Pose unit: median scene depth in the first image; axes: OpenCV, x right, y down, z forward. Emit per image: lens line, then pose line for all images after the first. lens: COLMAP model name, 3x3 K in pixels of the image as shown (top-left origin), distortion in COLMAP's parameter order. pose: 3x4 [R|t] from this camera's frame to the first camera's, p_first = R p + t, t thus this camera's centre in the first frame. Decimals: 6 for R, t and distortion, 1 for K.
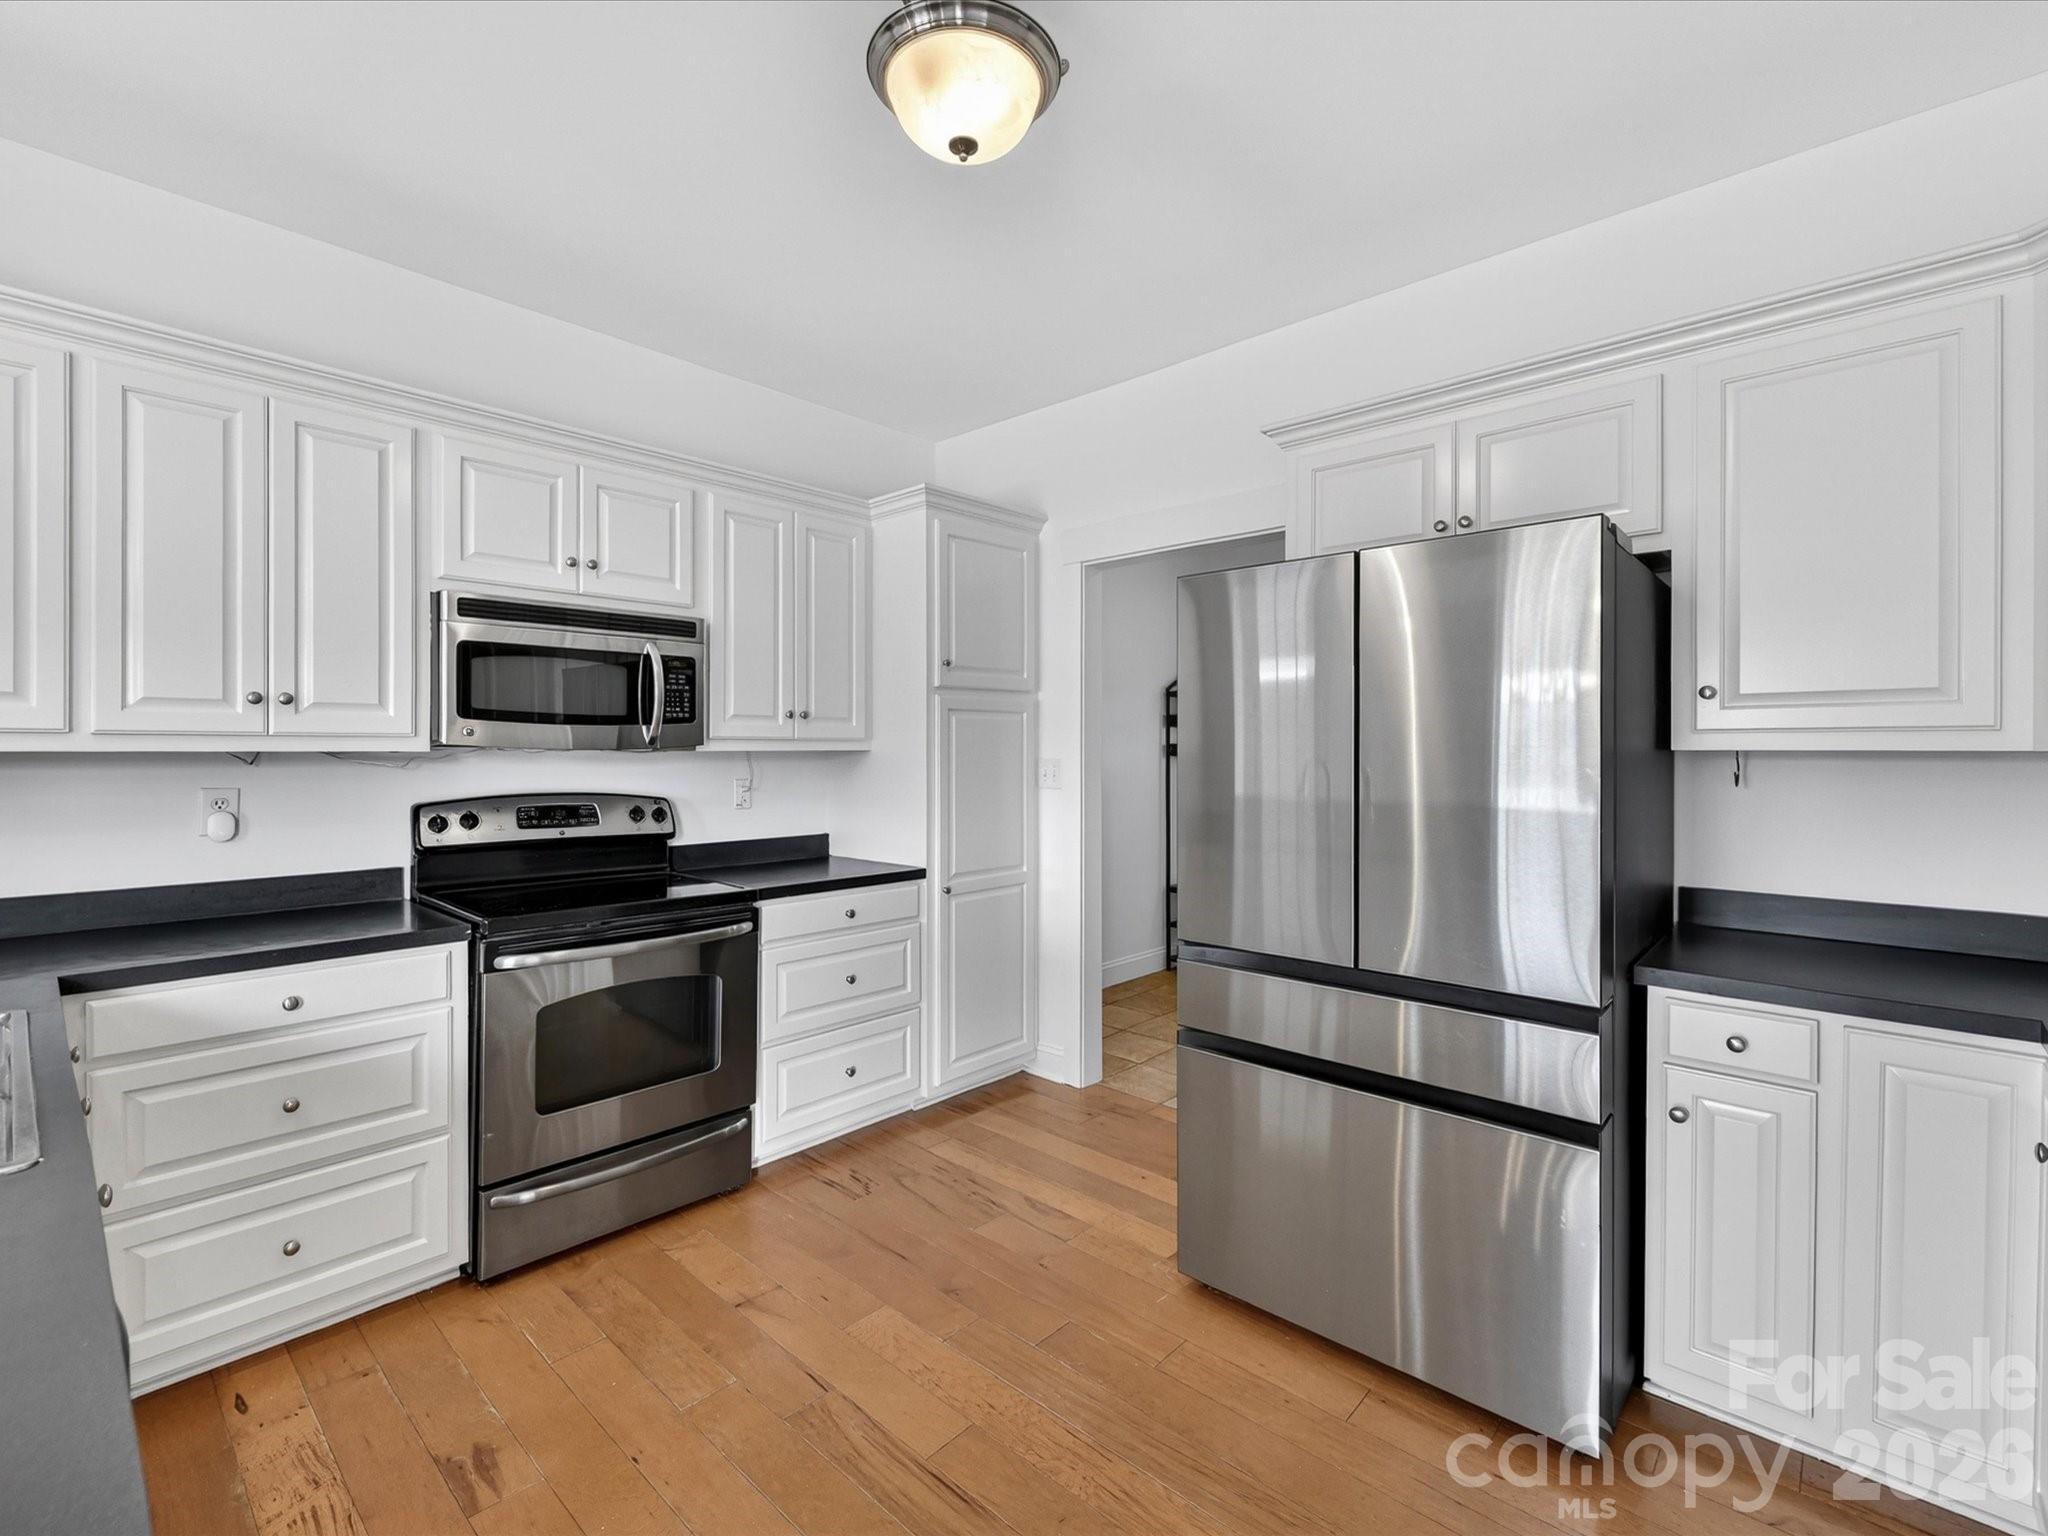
lens RADIAL K [[922.4, 0, 1018.5], [0, 922.4, 750.9], [0, 0, 1]] dist [0.003142, -0.003887]
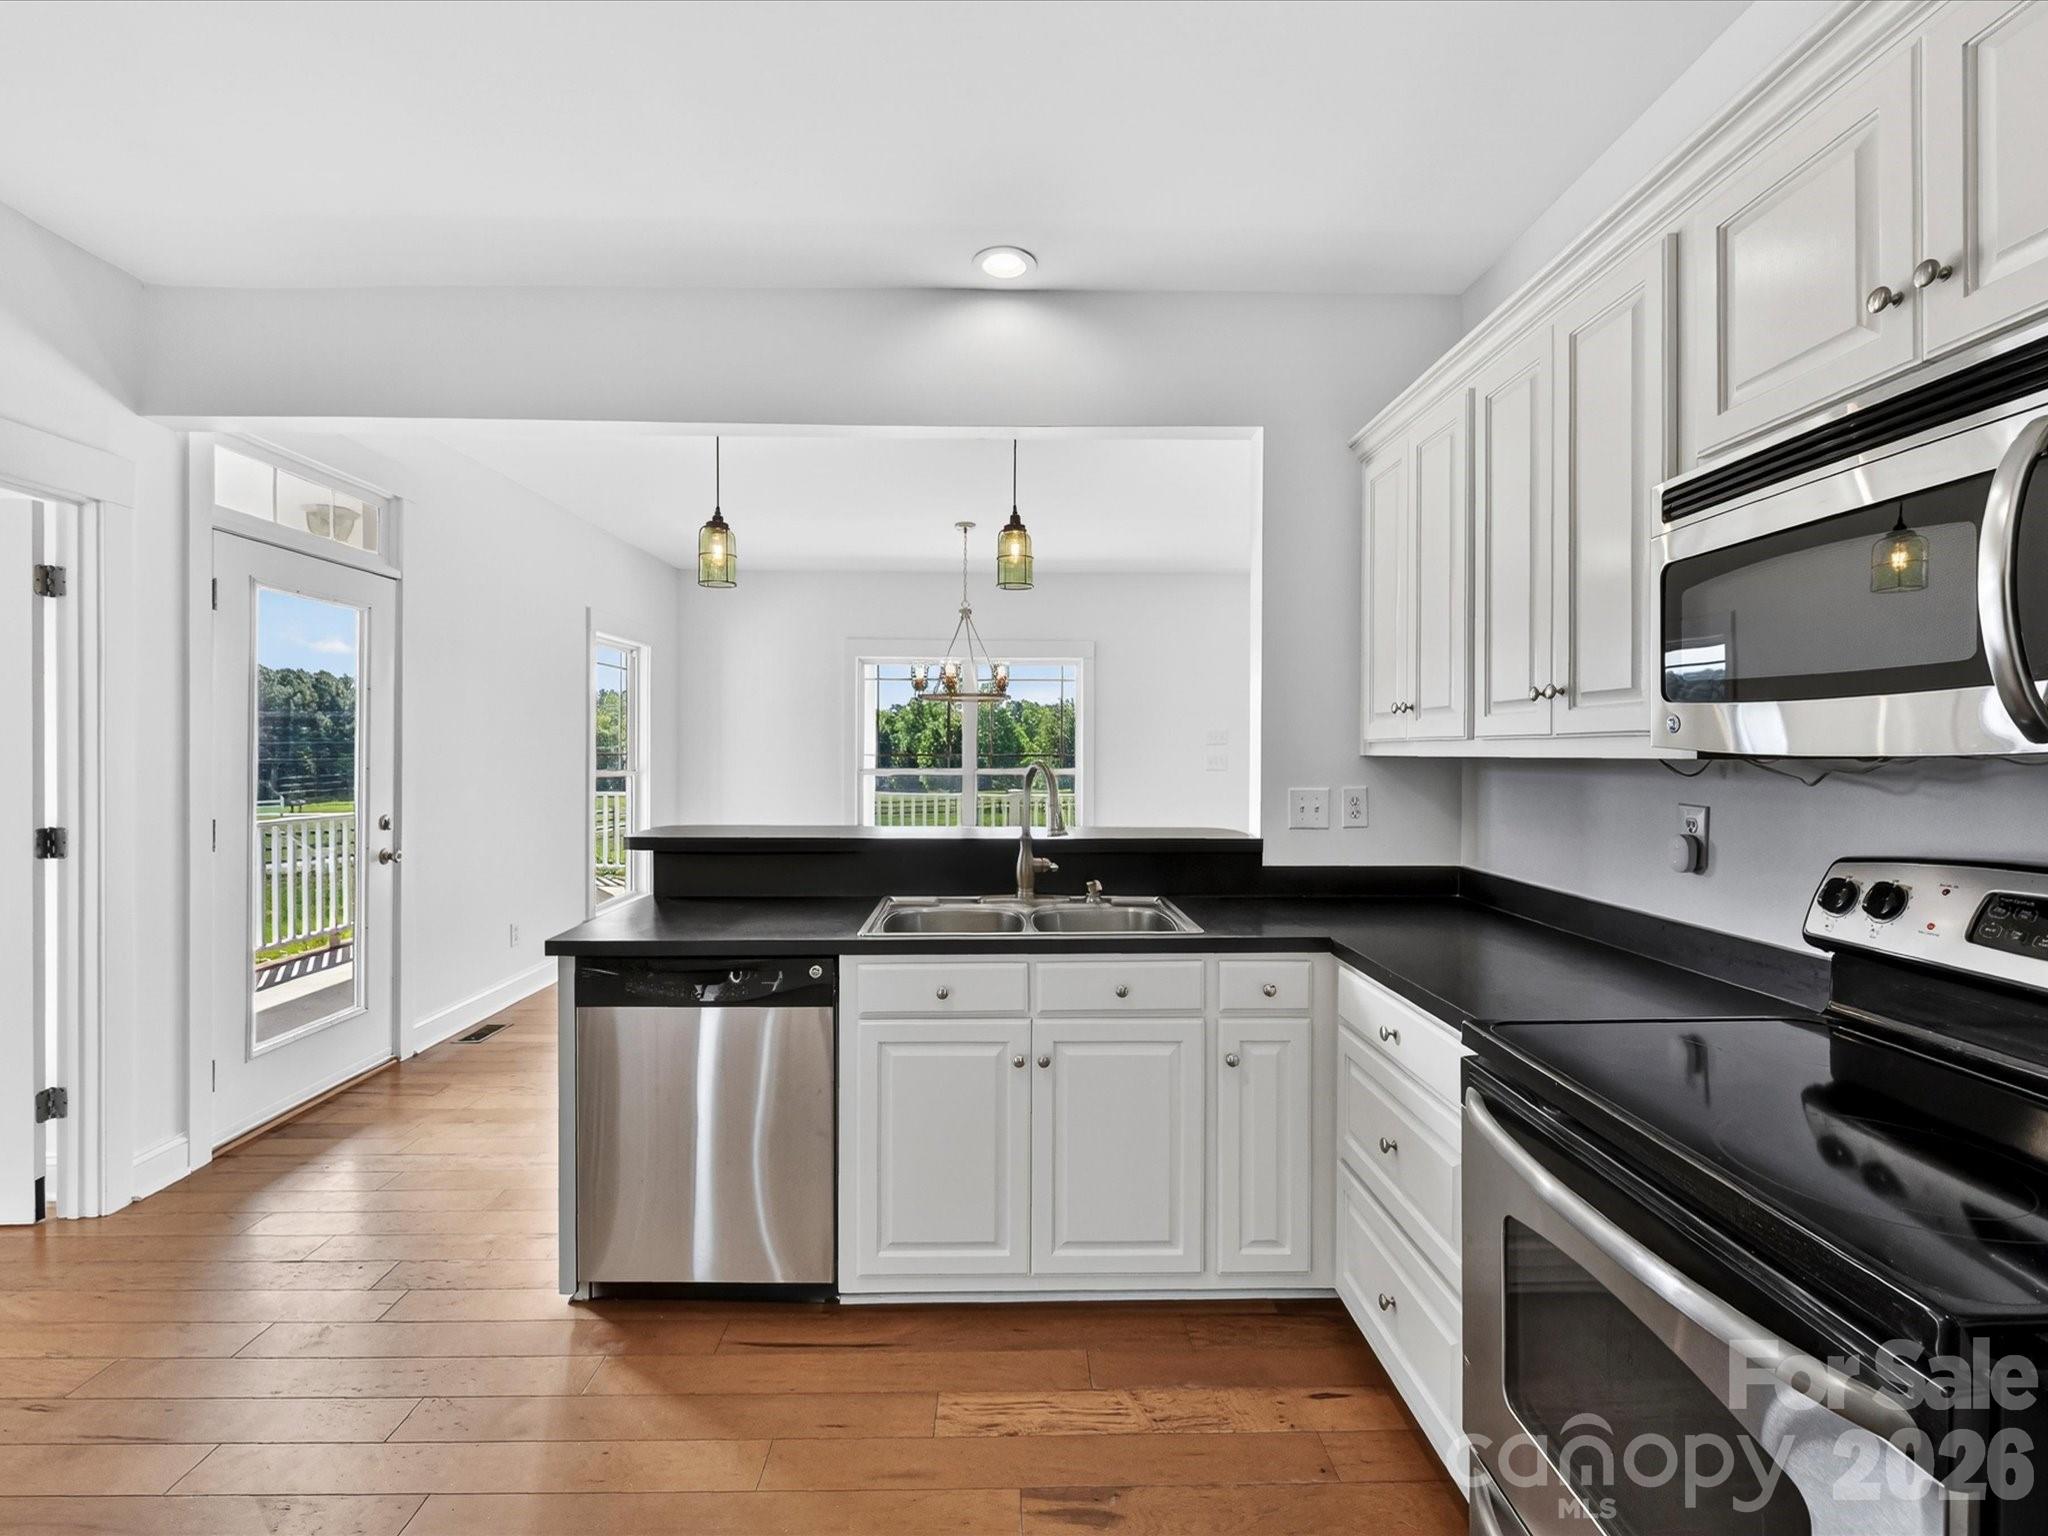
lens RADIAL K [[922.4, 0, 1018.5], [0, 922.4, 750.9], [0, 0, 1]] dist [0.003142, -0.003887]
pose [[-0.717505, -0.001563, -0.696551, 0.076113], [-0.001843, 0.999998, -0.000345, -0.002038], [0.696551, 0.001037, -0.717507, 1.004242]]
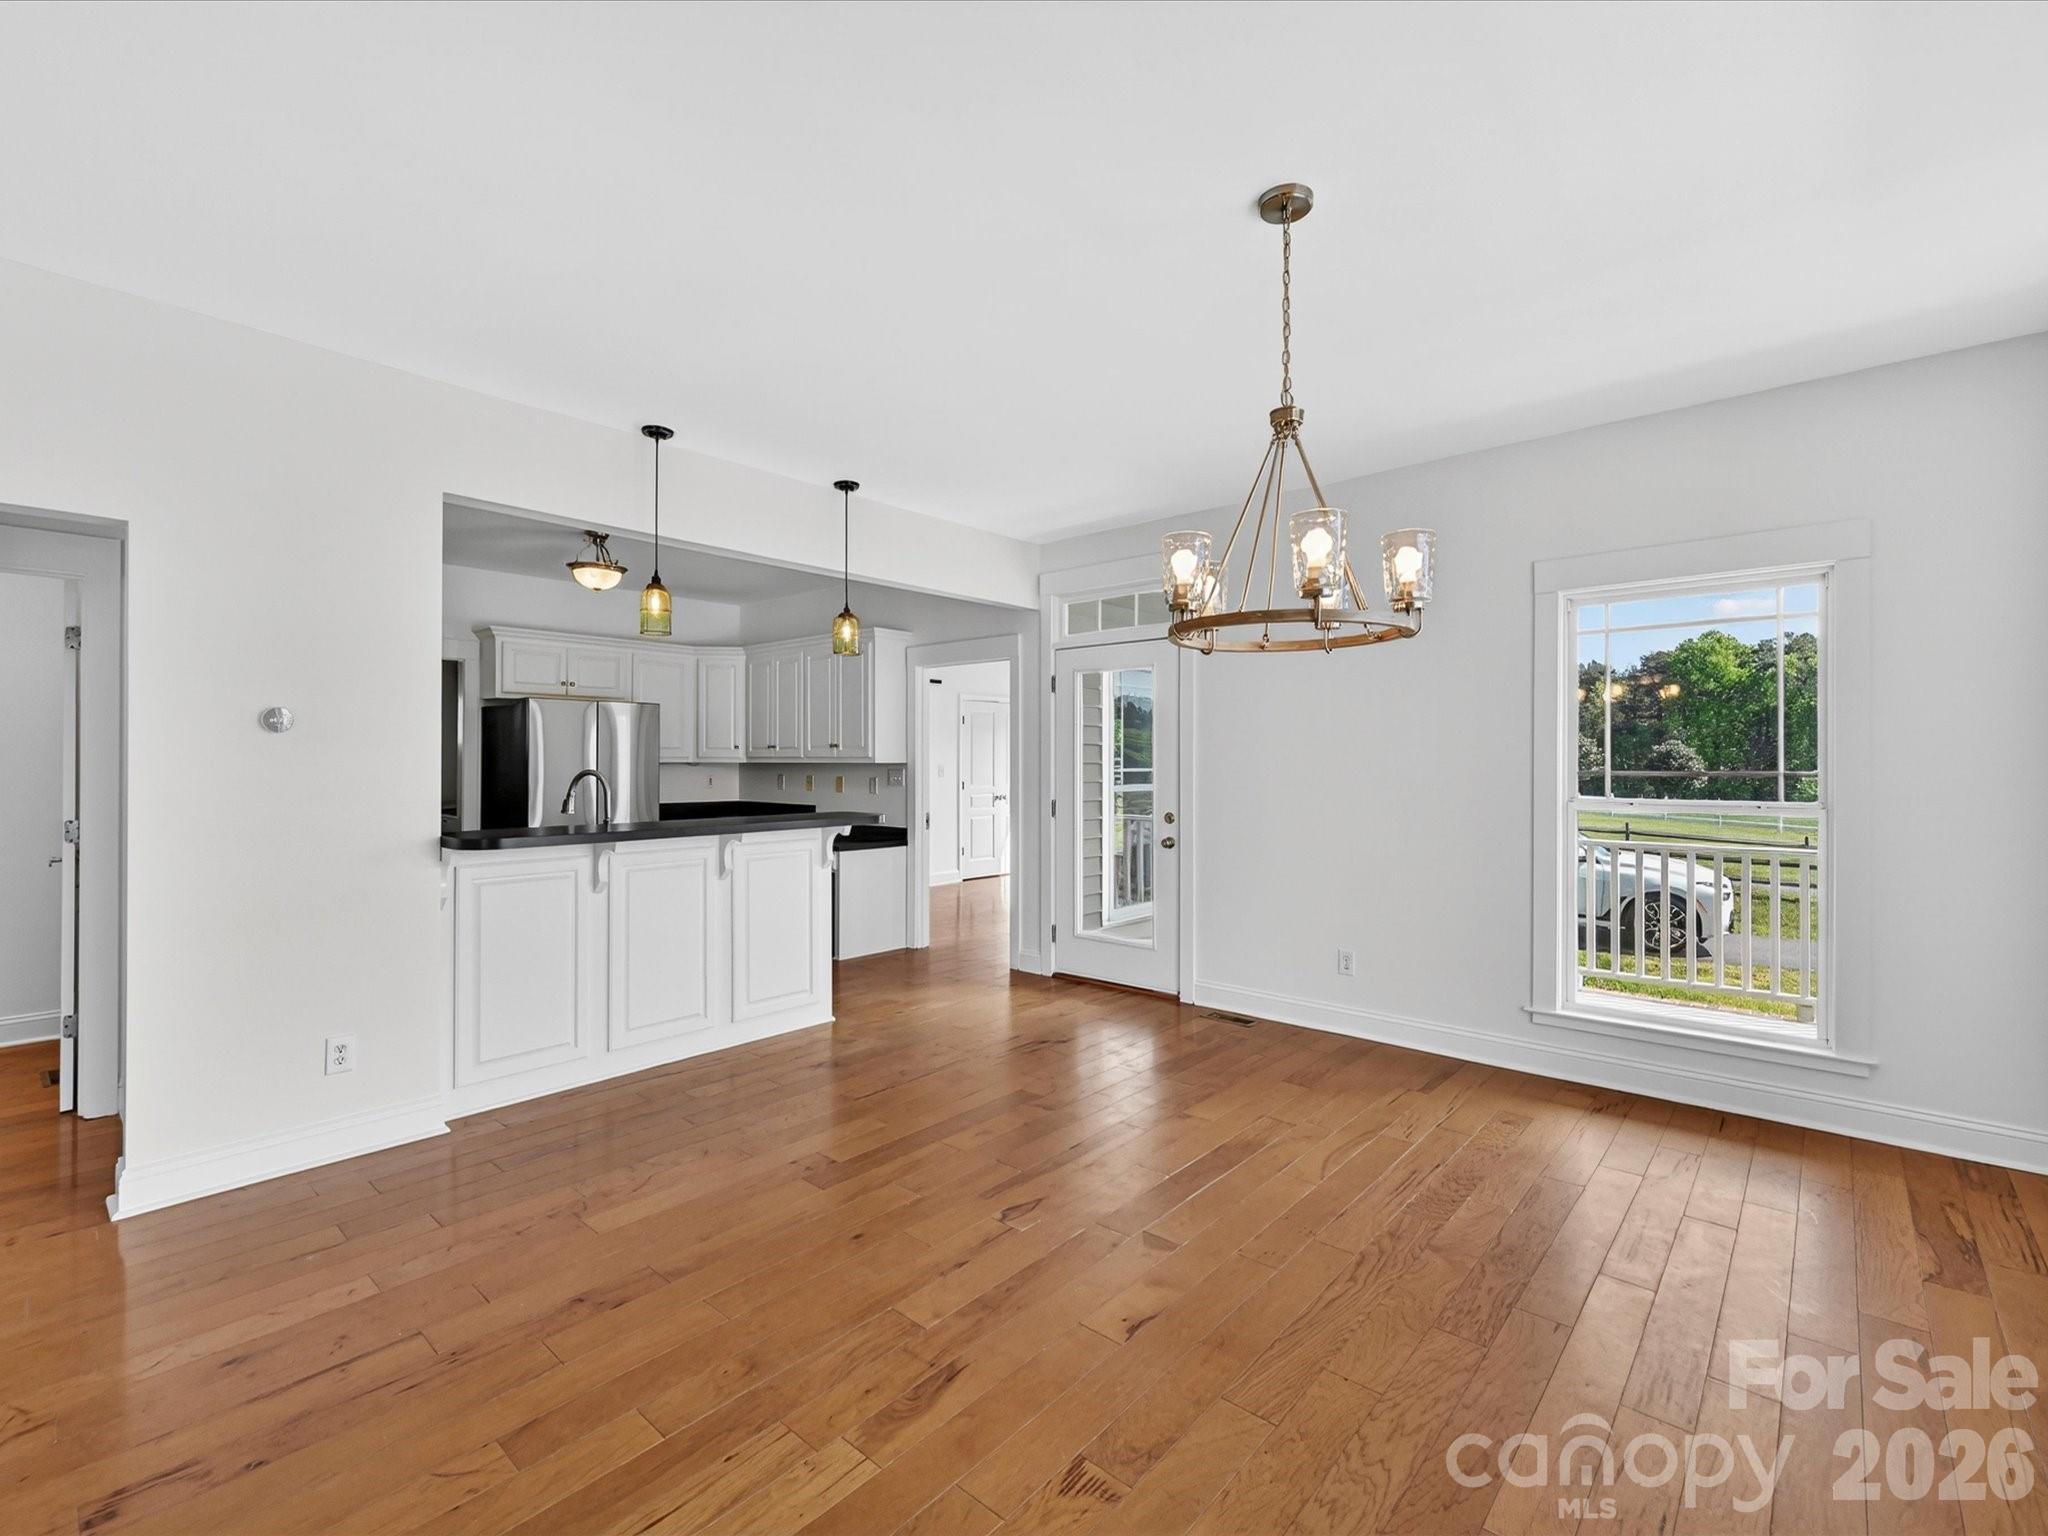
lens RADIAL K [[922.4, 0, 1018.5], [0, 922.4, 750.9], [0, 0, 1]] dist [0.003142, -0.003887]
pose [[-0.026331, 0.007253, 0.999627, -2.058454], [0.001916, 0.999972, -0.007205, -0.010762], [-0.999651, 0.001725, -0.026344, -0.302055]]
